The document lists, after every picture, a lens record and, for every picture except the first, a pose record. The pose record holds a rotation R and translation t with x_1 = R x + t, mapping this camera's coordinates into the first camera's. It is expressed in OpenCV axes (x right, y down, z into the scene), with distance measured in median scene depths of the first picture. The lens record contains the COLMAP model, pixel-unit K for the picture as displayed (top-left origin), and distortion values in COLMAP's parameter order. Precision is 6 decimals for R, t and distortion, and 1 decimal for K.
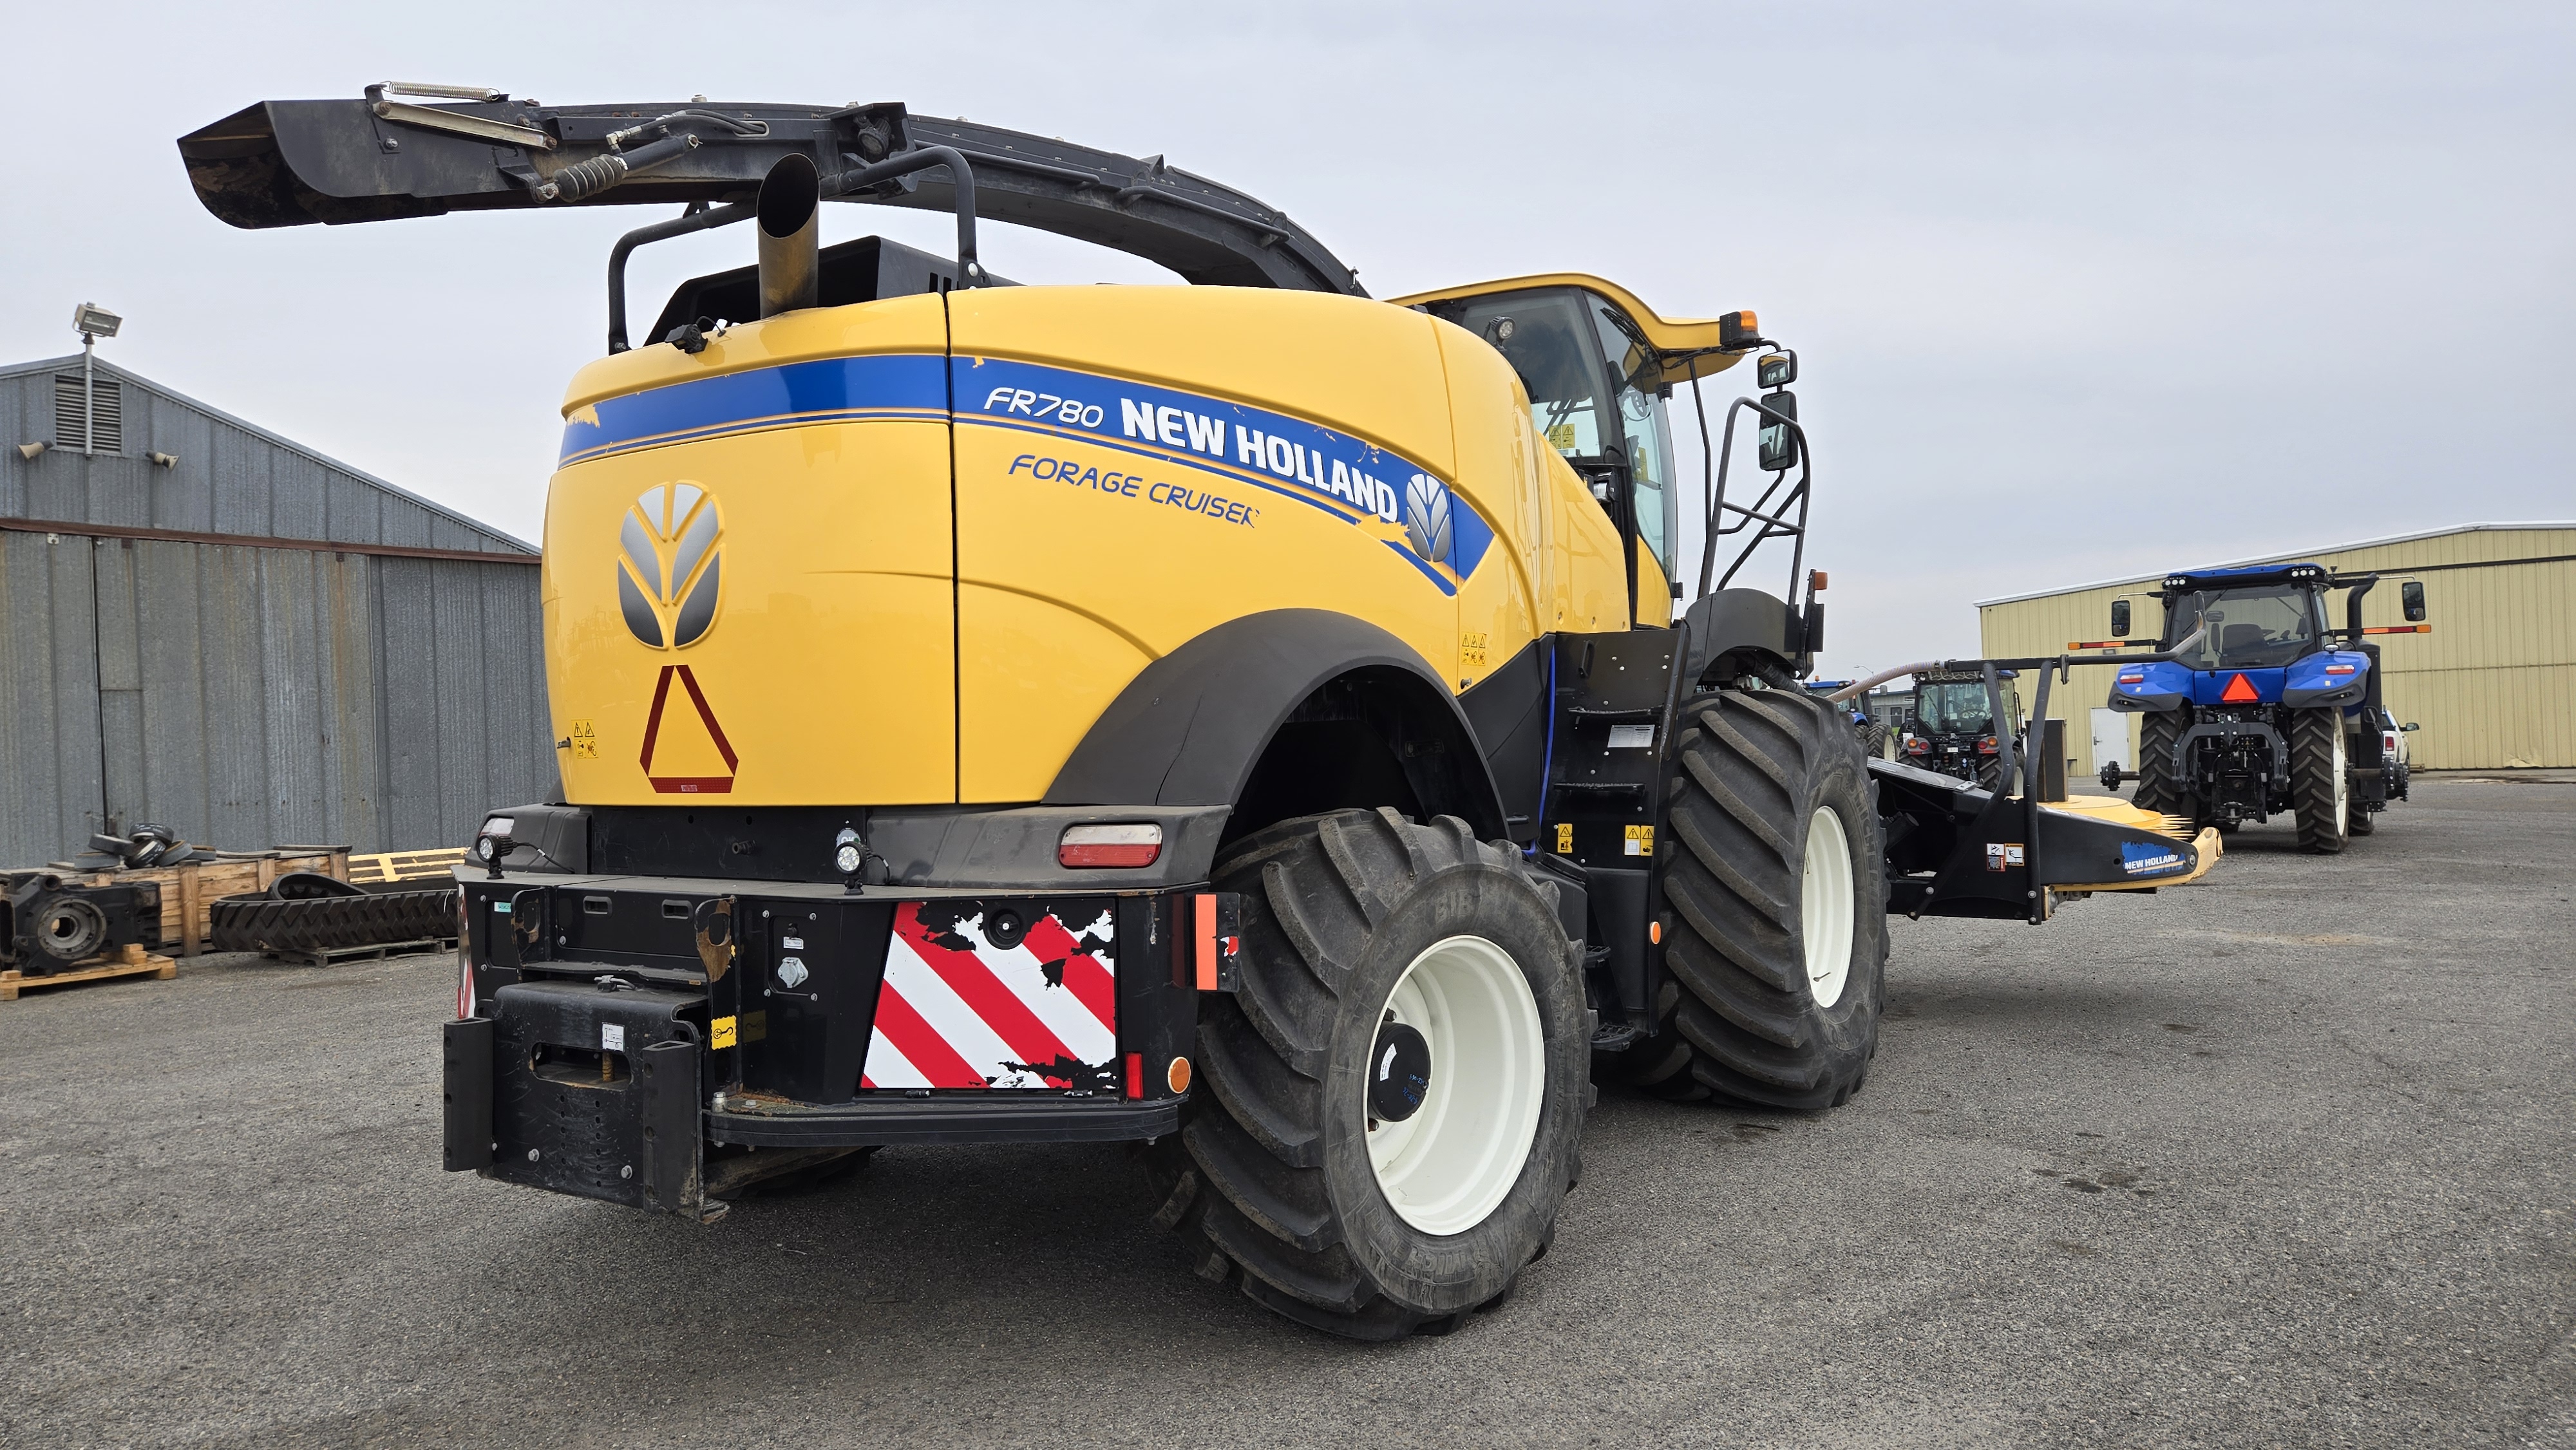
lens RADIAL K [[1675.8, 0, 1282.1], [0, 1675.8, 701.9], [0, 0, 1]] dist [0.092516, -0.093695]
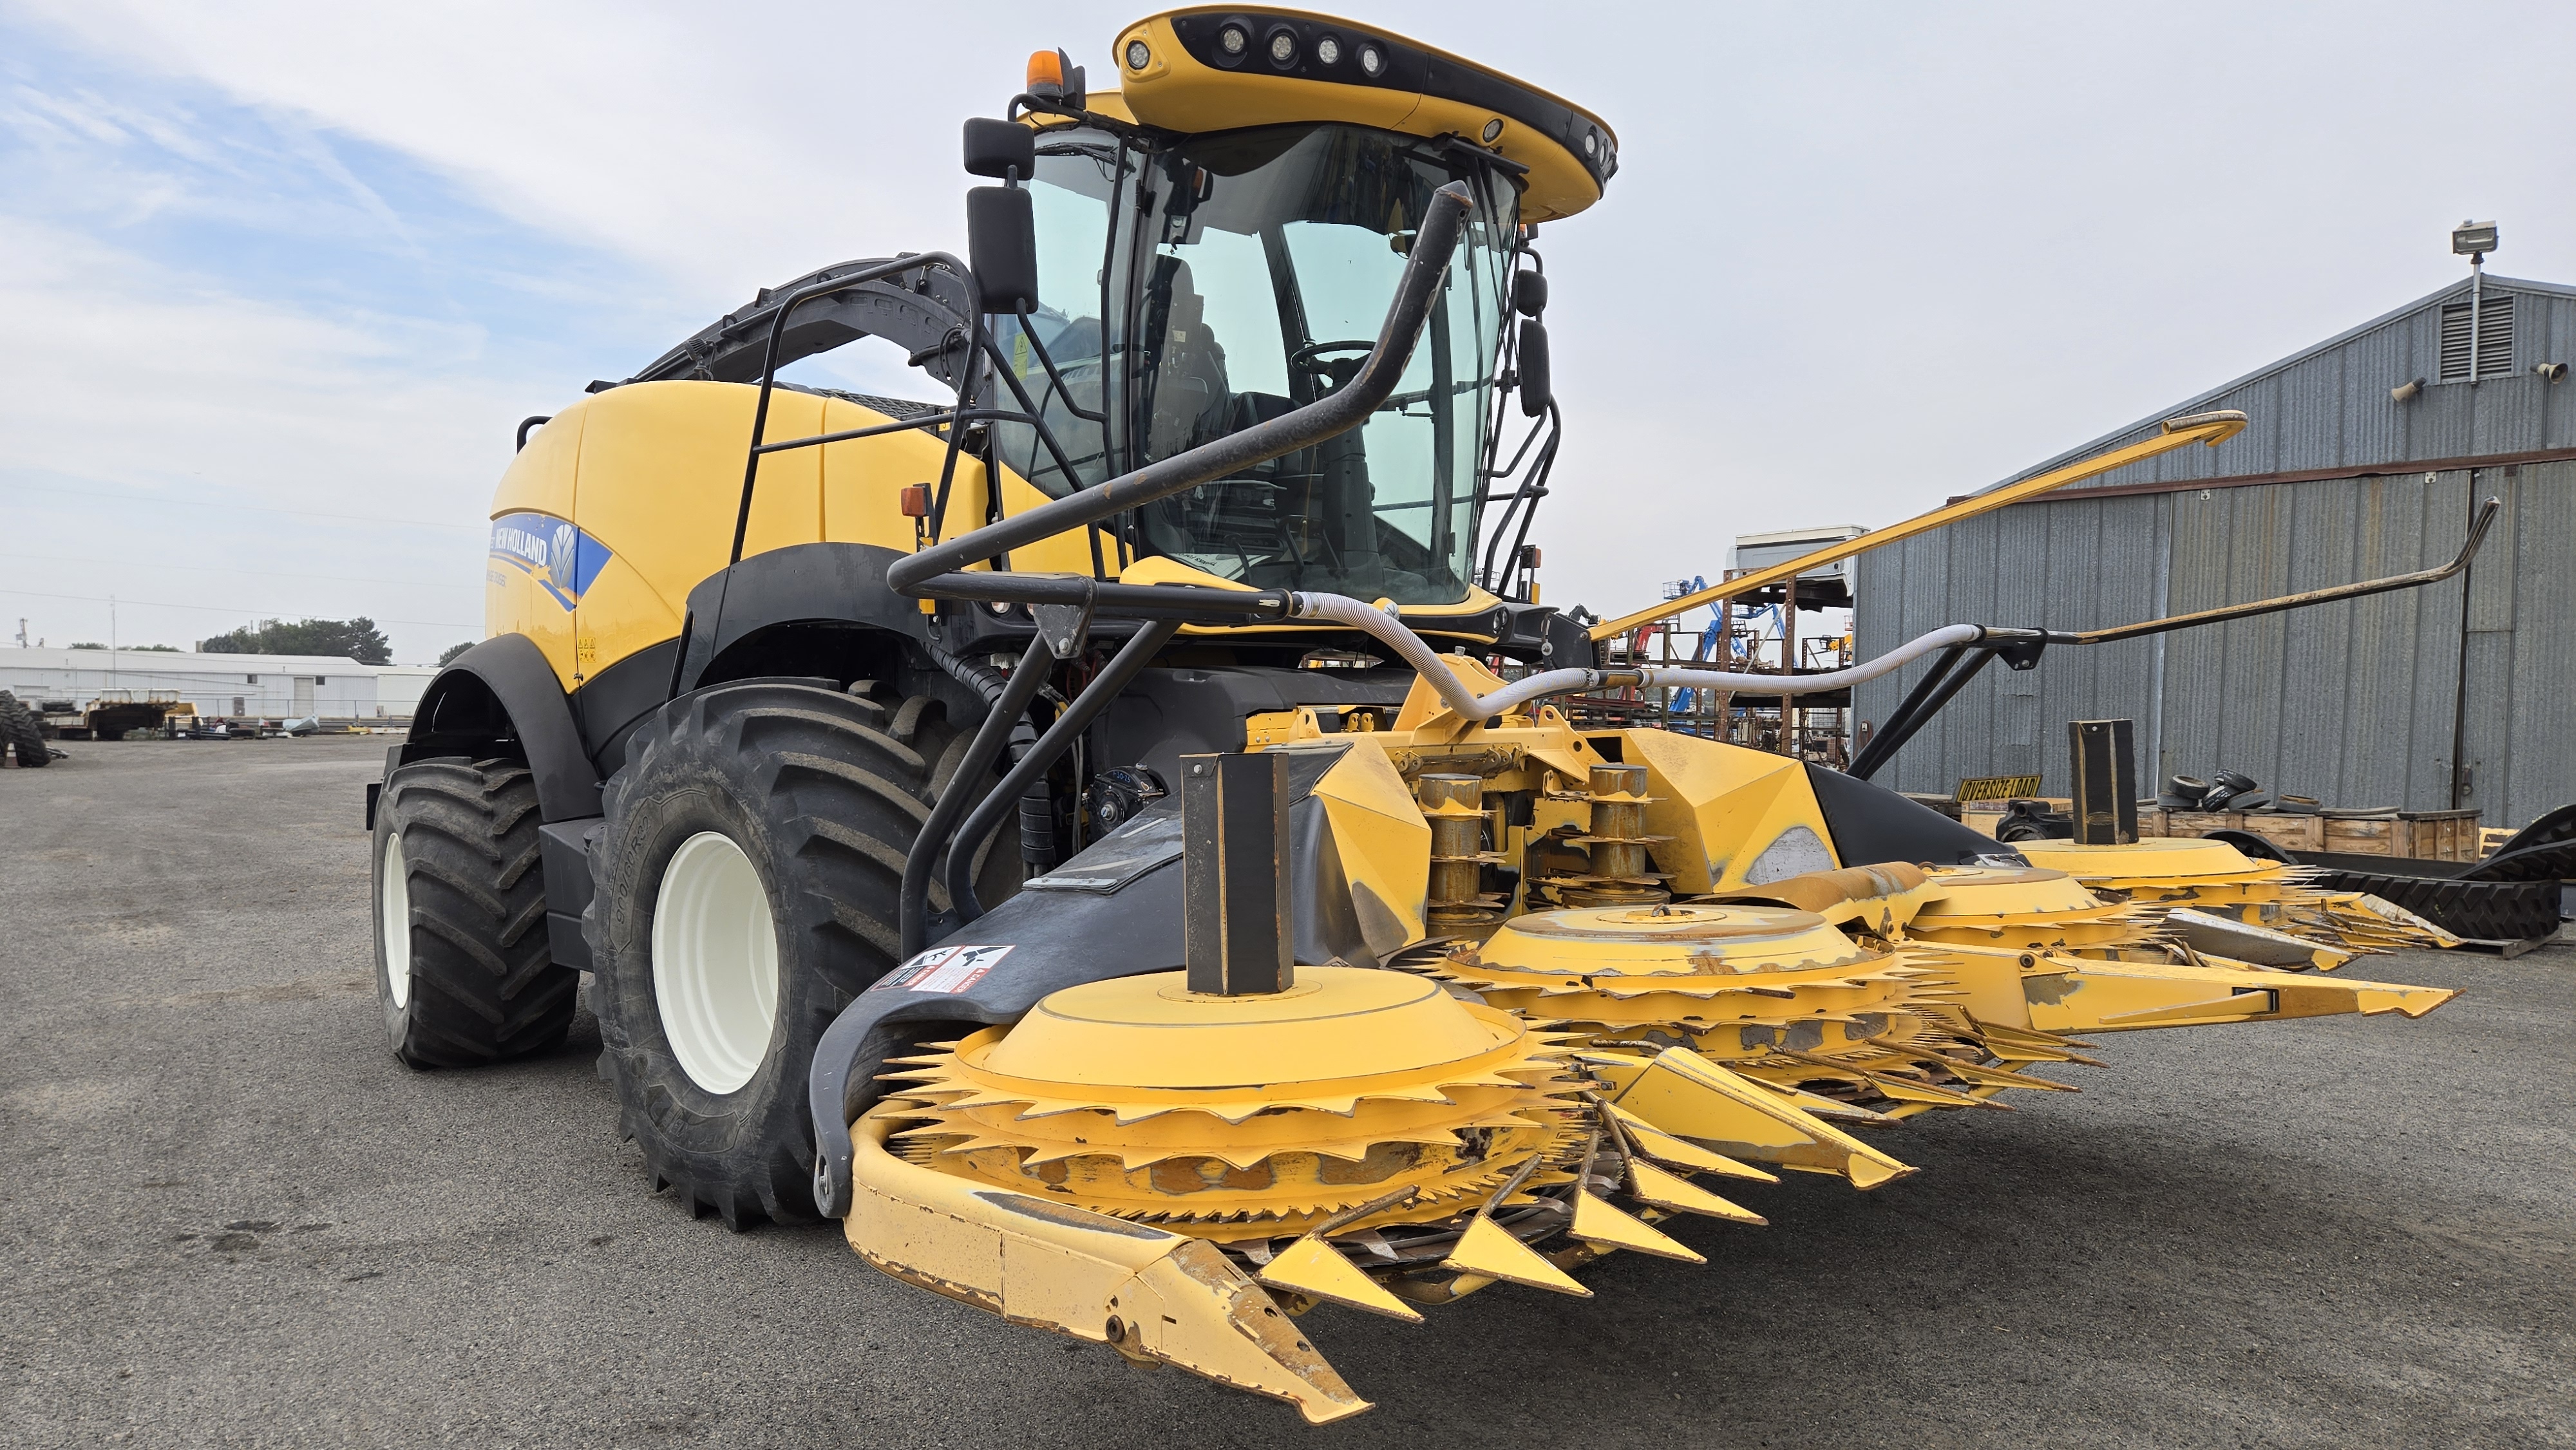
lens RADIAL K [[1724.7, 0, 1263.3], [0, 1724.7, 740.9], [0, 0, 1]] dist [0.088029, -0.079497]
pose [[-0.206535, 0.048414, -0.977241, 0.411103], [0.019593, 0.998779, 0.045340, -0.004092], [0.978243, -0.009782, -0.207232, 0.558939]]
